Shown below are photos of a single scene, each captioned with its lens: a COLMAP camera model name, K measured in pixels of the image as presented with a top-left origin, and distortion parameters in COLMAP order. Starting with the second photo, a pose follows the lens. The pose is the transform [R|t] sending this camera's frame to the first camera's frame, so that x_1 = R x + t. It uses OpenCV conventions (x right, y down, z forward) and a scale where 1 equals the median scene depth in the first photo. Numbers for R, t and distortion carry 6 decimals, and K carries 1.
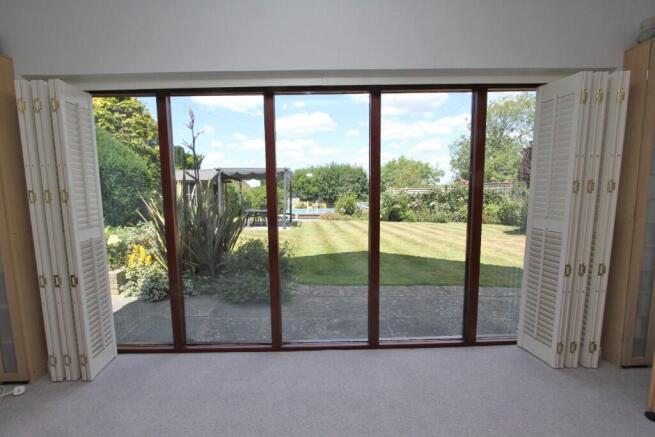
lens RADIAL K [[300.8, 0, 311.2], [0, 300.8, 221.0], [0, 0, 1]] dist [-0.011825, 0.000340]
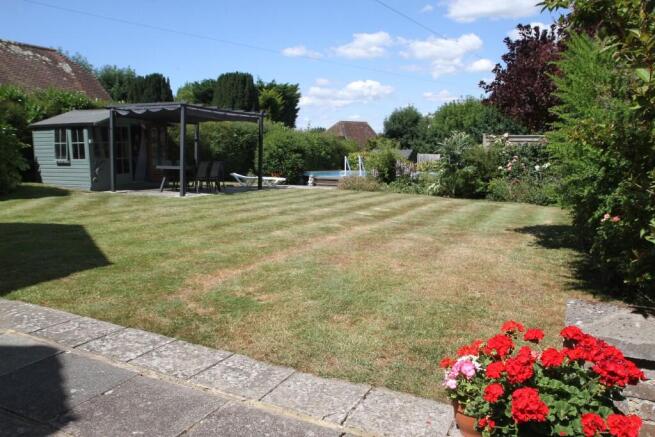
lens RADIAL K [[509.6, 0, 328.6], [0, 509.6, 217.1], [0, 0, 1]] dist [-0.070666, 0.036159]
pose [[0.900296, 0.065826, -0.430273, 0.437715], [-0.046991, 0.997420, 0.054270, -0.001977], [0.432735, -0.028641, 0.901066, 0.101431]]
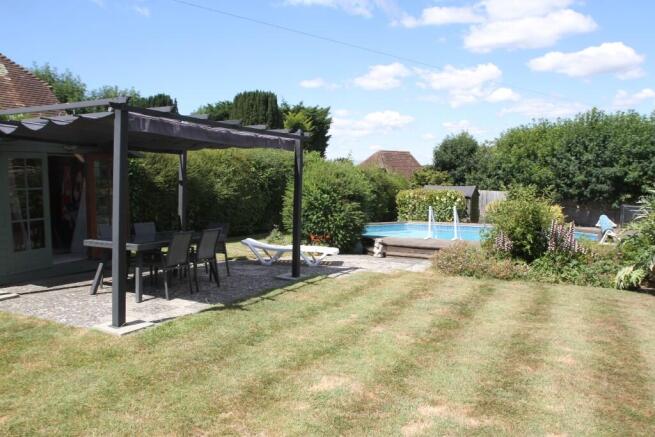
lens RADIAL K [[509.6, 0, 328.4], [0, 509.6, 224.8], [0, 0, 1]] dist [-0.070666, 0.036159]
pose [[0.882305, 0.049507, -0.468067, 0.186736], [-0.049171, 0.998706, 0.012944, -0.051930], [0.468102, 0.011595, 0.883598, 0.452521]]
